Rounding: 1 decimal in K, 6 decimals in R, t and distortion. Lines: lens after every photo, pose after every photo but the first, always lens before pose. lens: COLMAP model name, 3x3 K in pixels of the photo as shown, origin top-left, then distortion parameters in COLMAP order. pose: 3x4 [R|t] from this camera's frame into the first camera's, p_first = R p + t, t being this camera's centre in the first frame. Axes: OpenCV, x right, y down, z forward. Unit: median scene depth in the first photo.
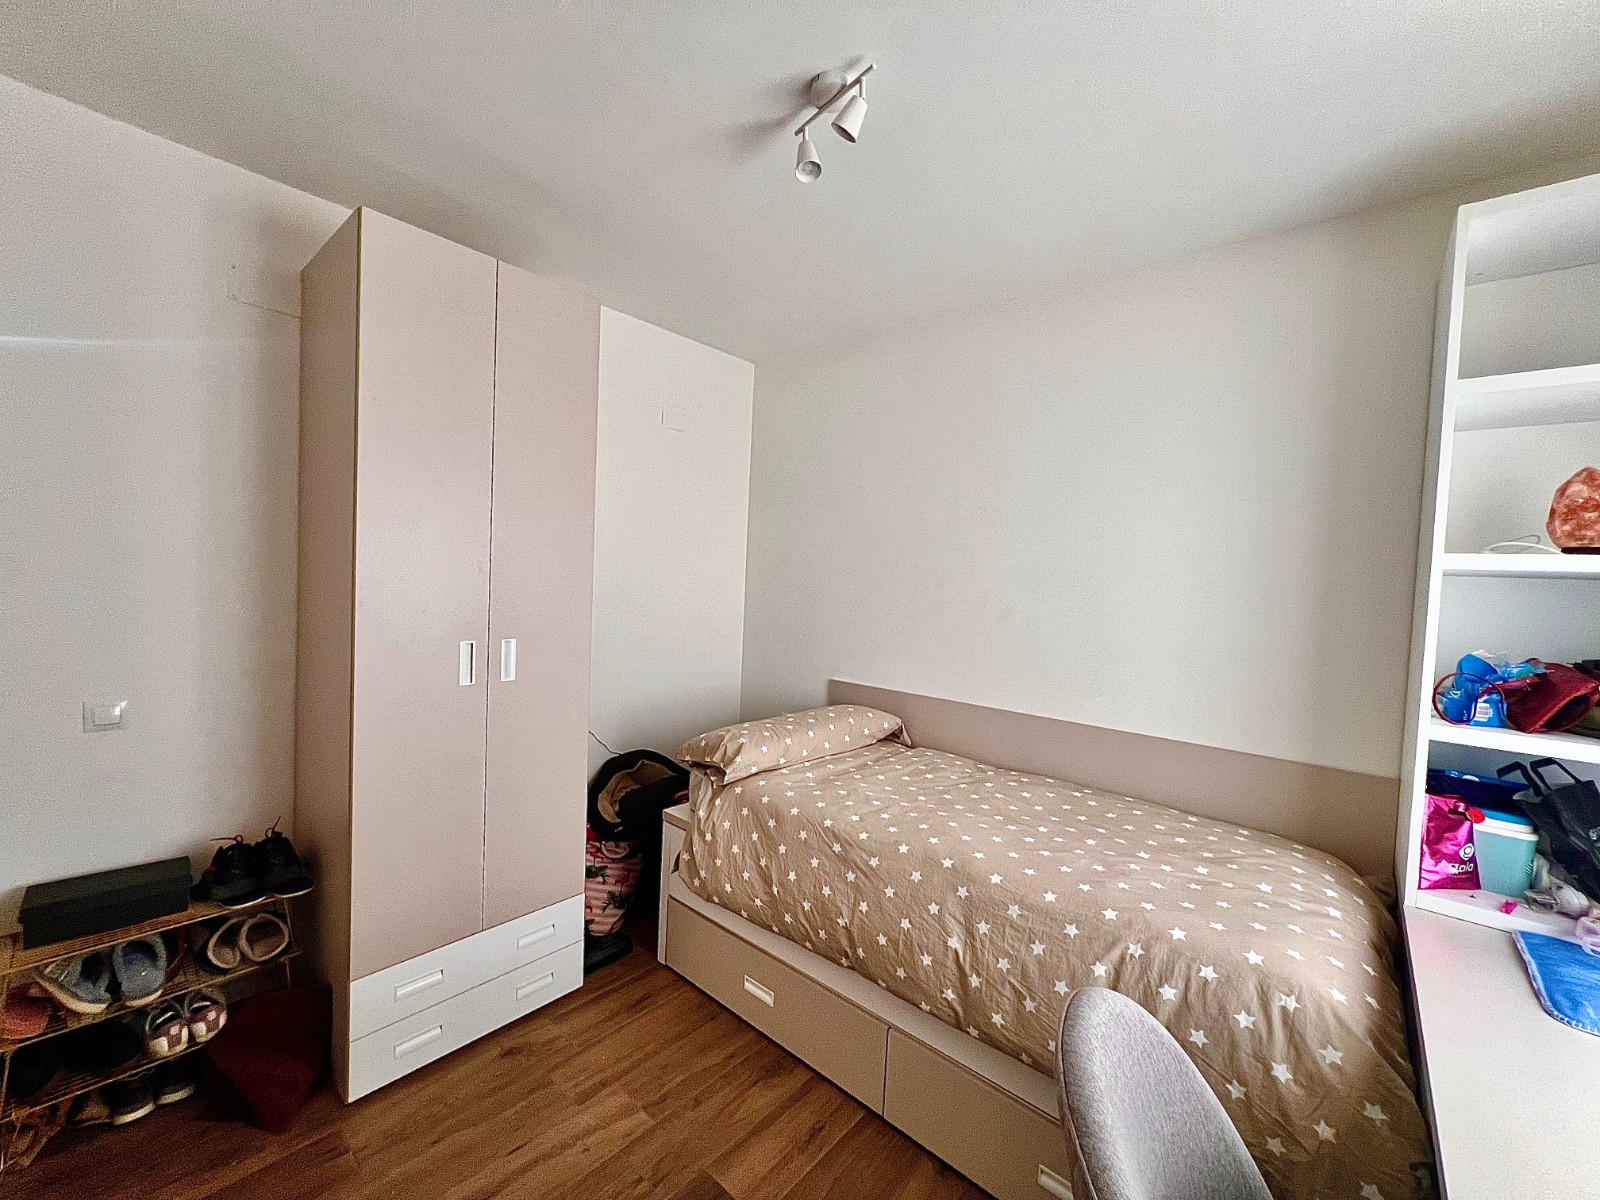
lens RADIAL K [[643.7, 0, 796.0], [0, 643.7, 597.4], [0, 0, 1]] dist [-0.001984, 0.000167]
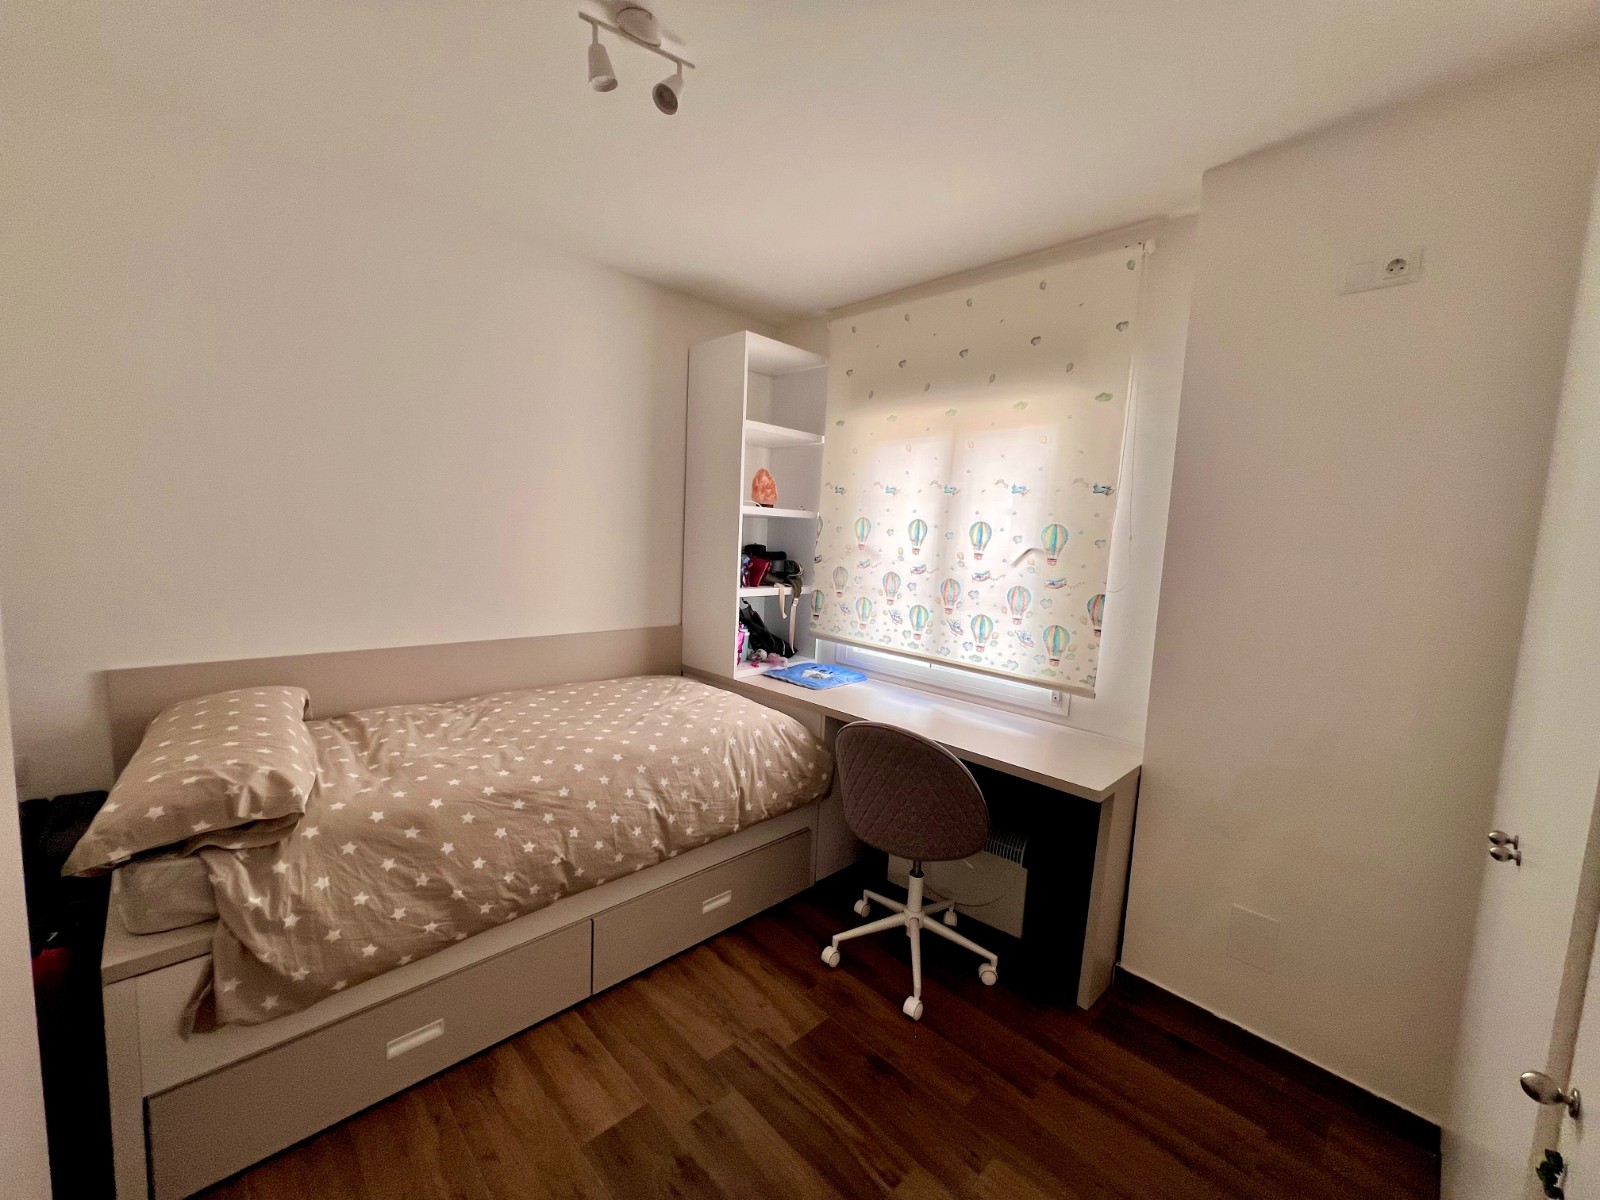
lens RADIAL K [[643.7, 0, 793.2], [0, 643.7, 596.9], [0, 0, 1]] dist [-0.001984, 0.000167]
pose [[0.072100, -0.137945, 0.987812, -0.895492], [-0.012246, 0.990193, 0.139171, -0.058178], [-0.997322, -0.022131, 0.069704, 0.594702]]
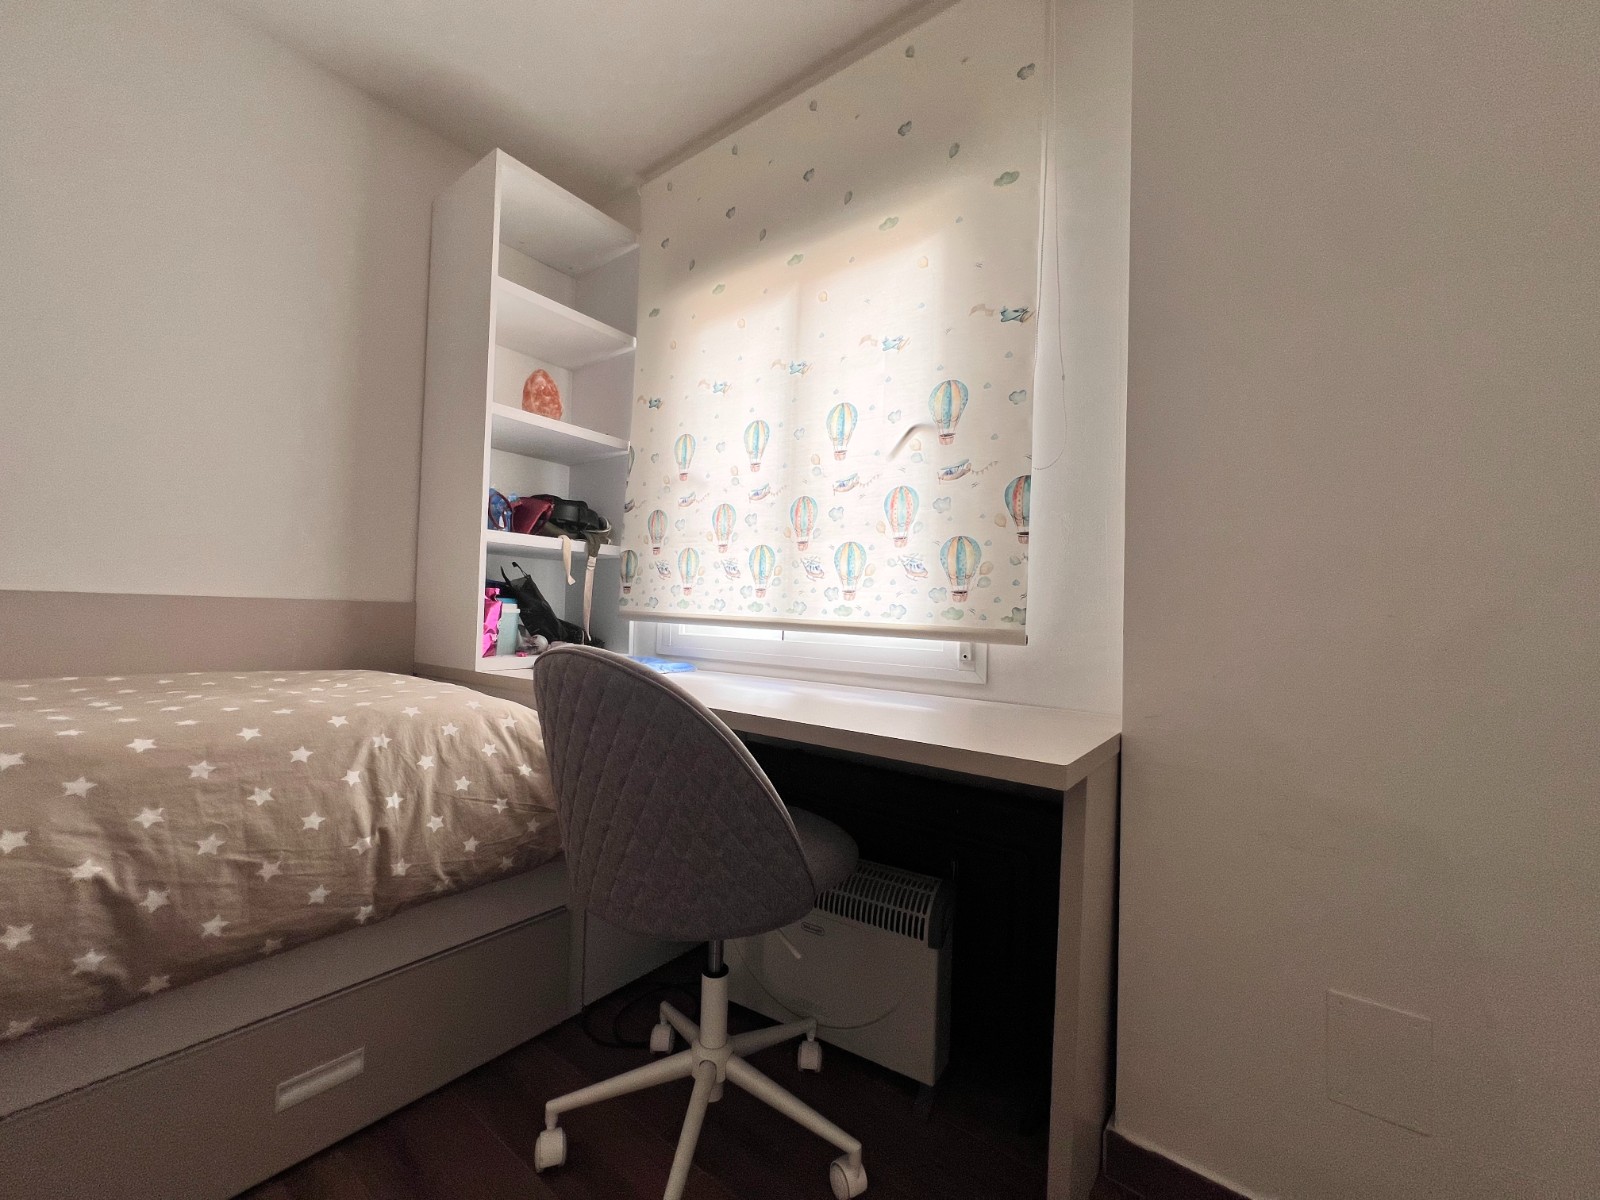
lens RADIAL K [[643.7, 0, 792.4], [0, 643.7, 598.1], [0, 0, 1]] dist [-0.001984, 0.000167]
pose [[-0.060680, -0.019768, 0.997962, -0.323958], [0.000781, 0.999803, 0.019852, 0.270841], [-0.998157, 0.001985, -0.060652, 0.393664]]
